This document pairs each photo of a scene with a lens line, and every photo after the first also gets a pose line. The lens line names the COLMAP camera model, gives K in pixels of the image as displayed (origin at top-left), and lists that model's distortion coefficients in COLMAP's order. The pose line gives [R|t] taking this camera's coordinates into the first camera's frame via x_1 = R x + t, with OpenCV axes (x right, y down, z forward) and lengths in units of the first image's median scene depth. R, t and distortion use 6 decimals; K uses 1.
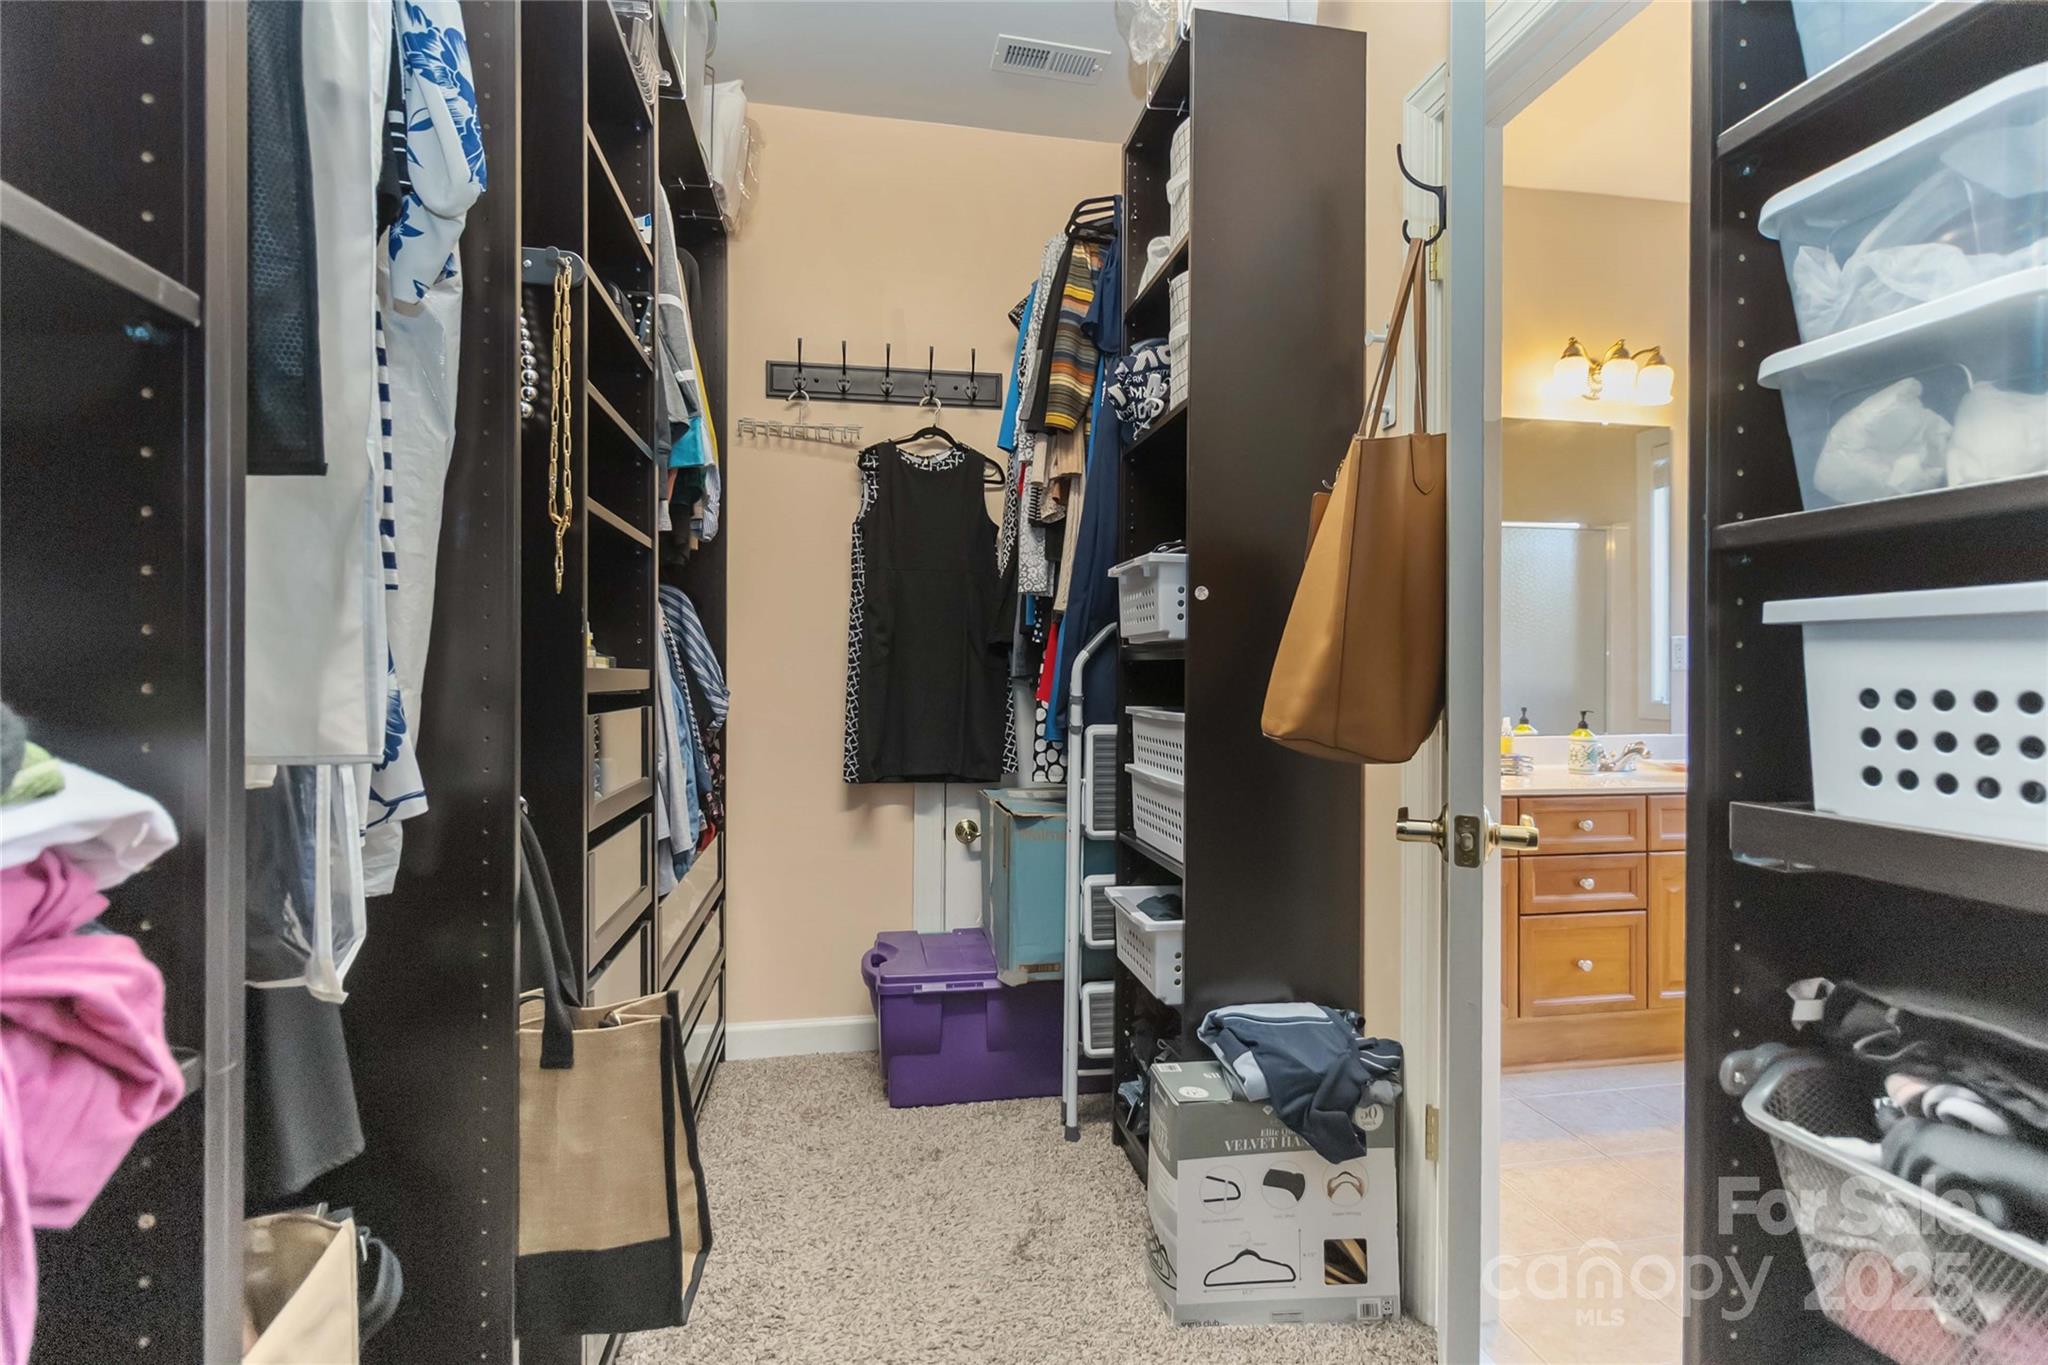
lens RADIAL K [[966.2, 0, 1022.4], [0, 966.2, 671.7], [0, 0, 1]] dist [0.001452, 0.000162]
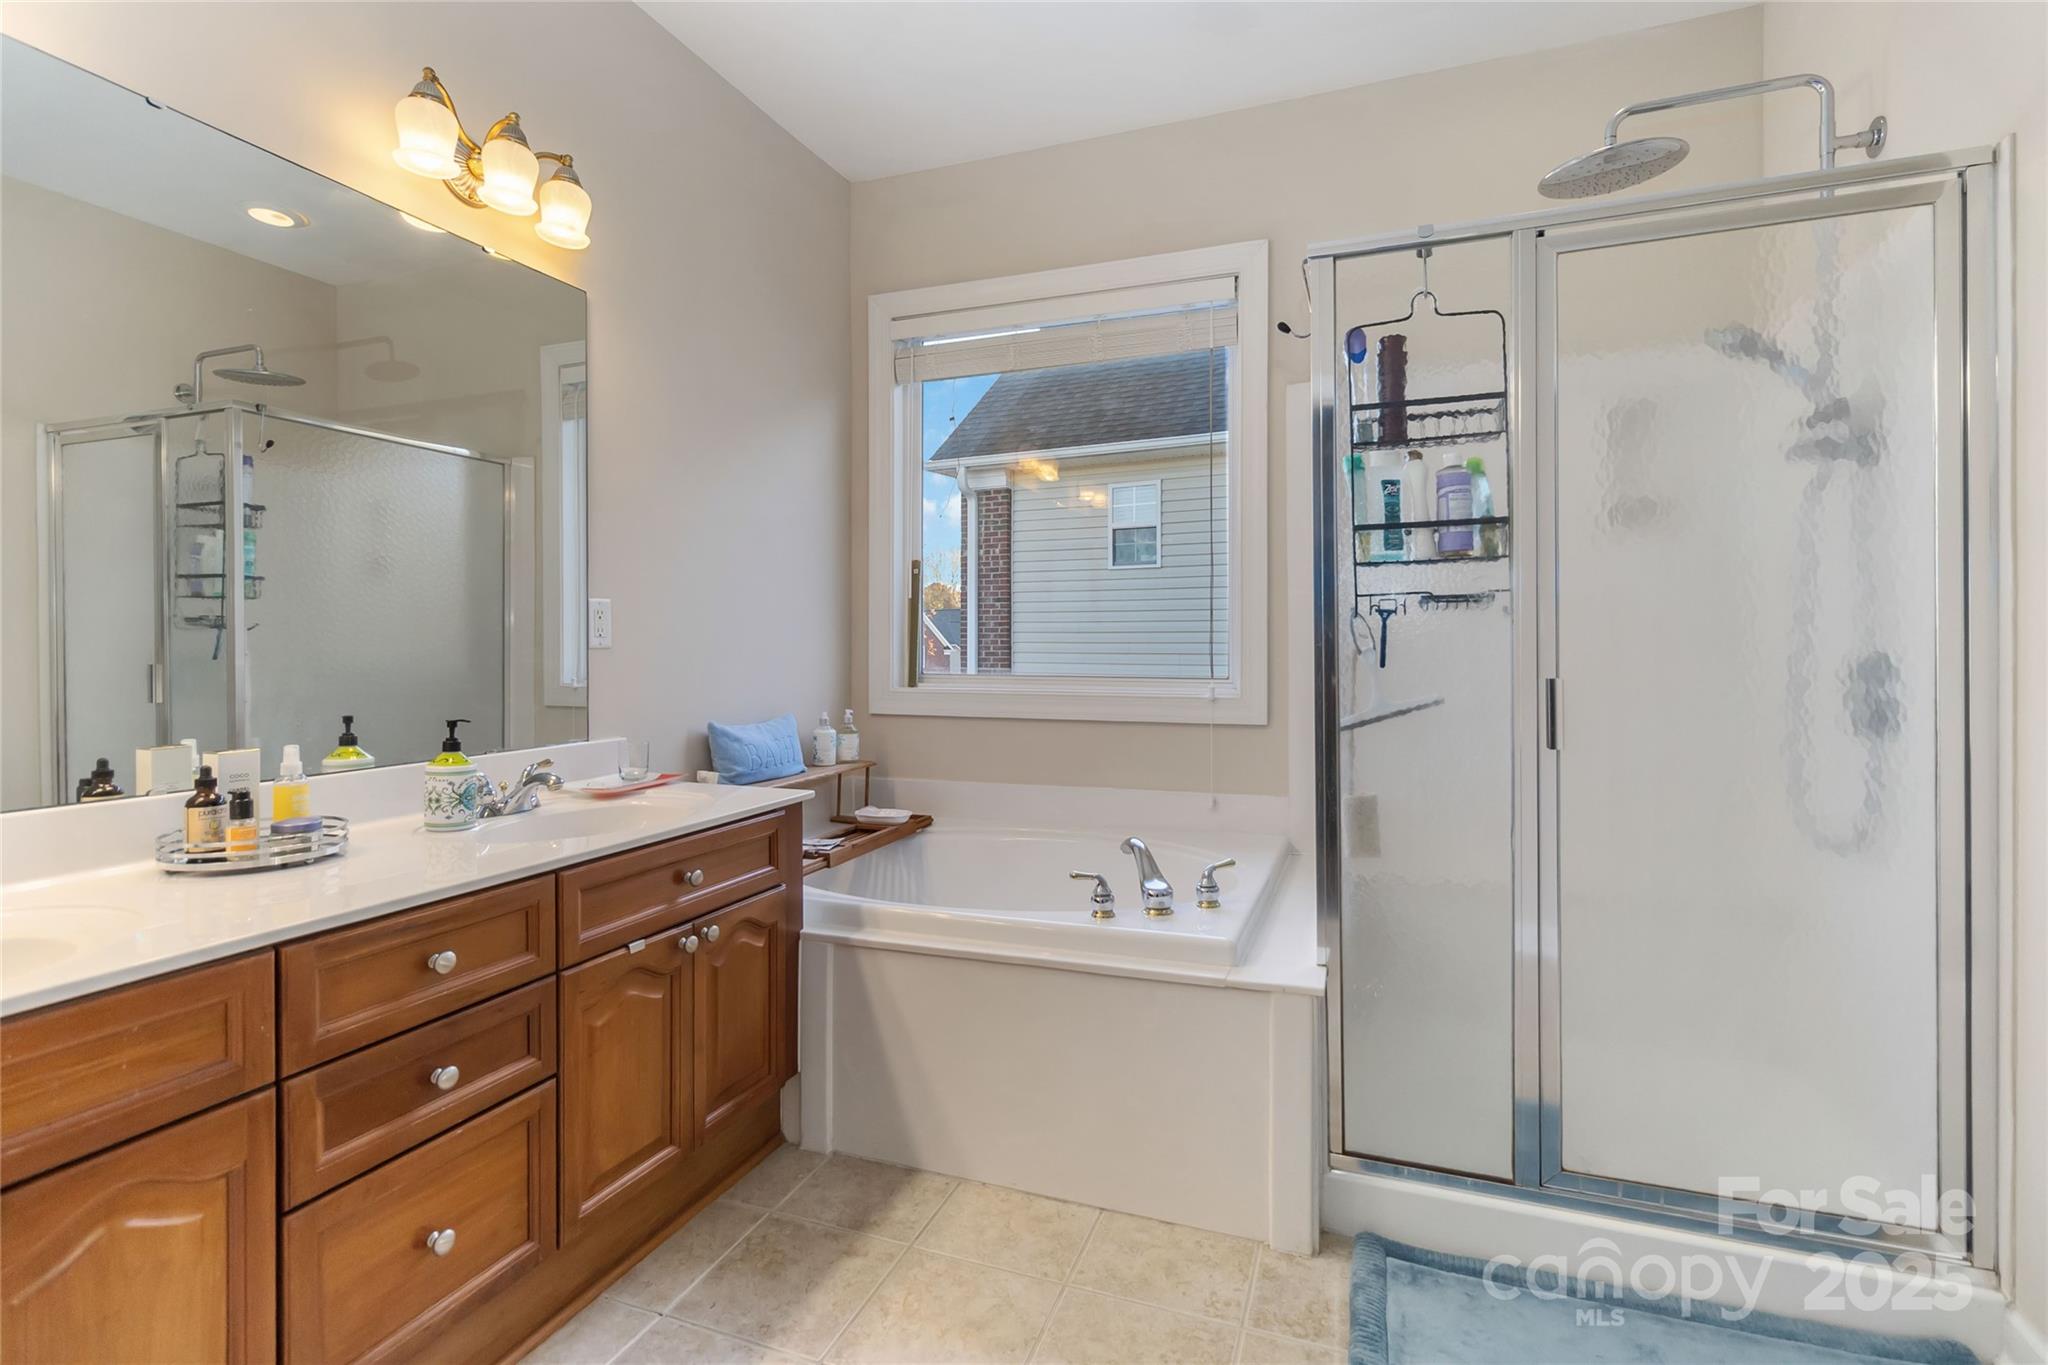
lens RADIAL K [[941.5, 0, 1028.2], [0, 941.5, 659.5], [0, 0, 1]] dist [0.002110, 0.000228]
pose [[0.504672, -0.006341, 0.863288, 0.276042], [-0.001510, 0.999965, 0.008228, -0.000605], [-0.863310, -0.005456, 0.504645, 0.431200]]
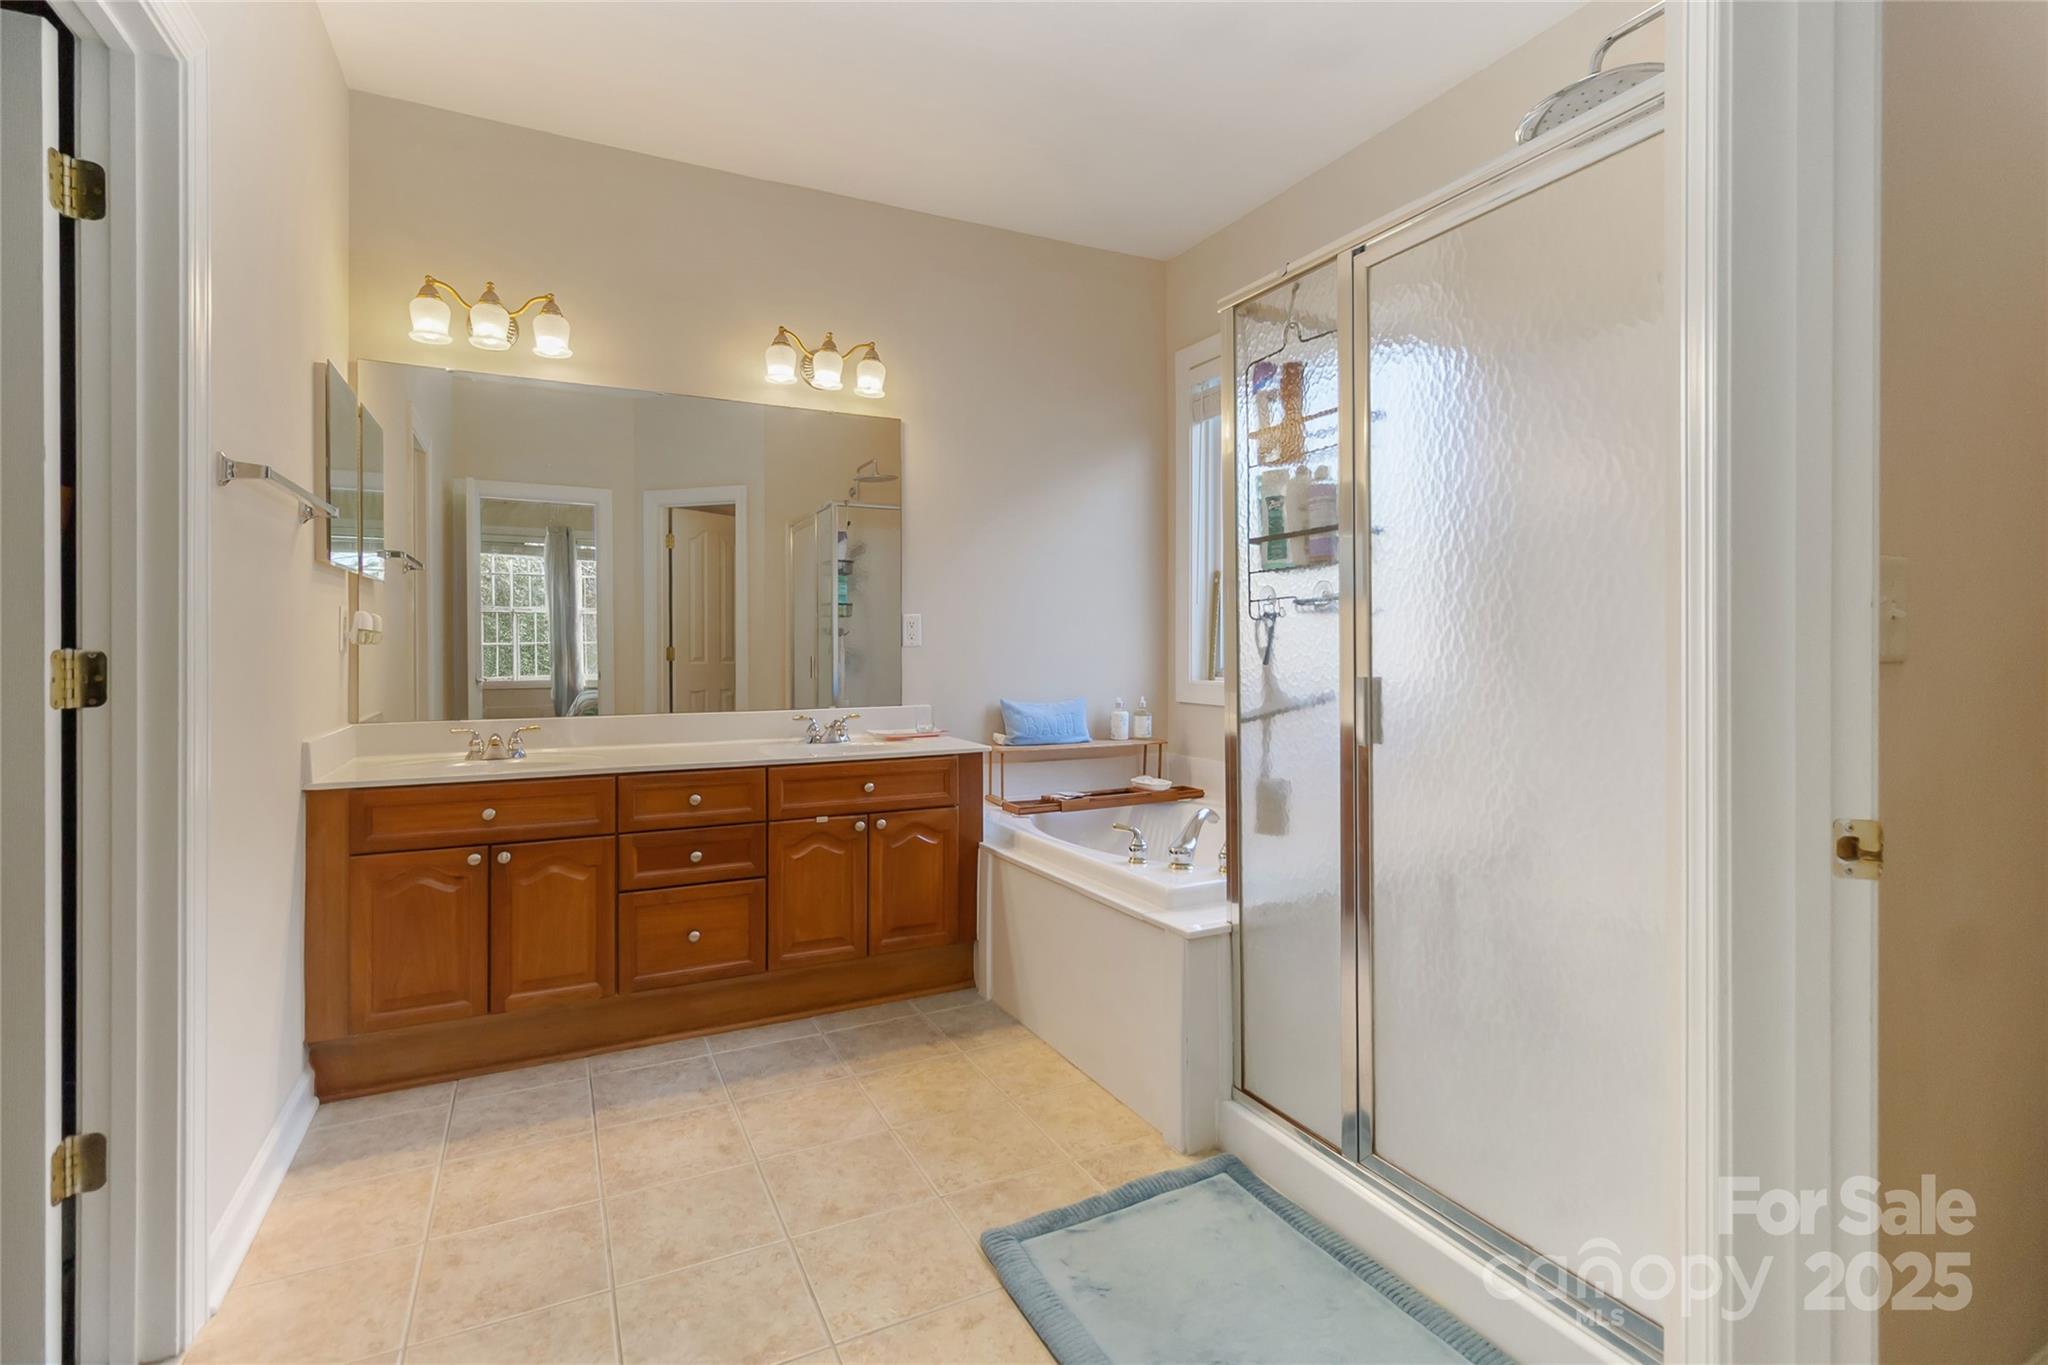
lens RADIAL K [[941.5, 0, 1028.2], [0, 941.5, 659.5], [0, 0, 1]] dist [0.002110, 0.000228]
pose [[0.955059, 0.000010, 0.296416, 0.542694], [-0.003917, 0.999913, 0.012588, -0.002171], [-0.296390, -0.013184, 0.954976, -0.044510]]
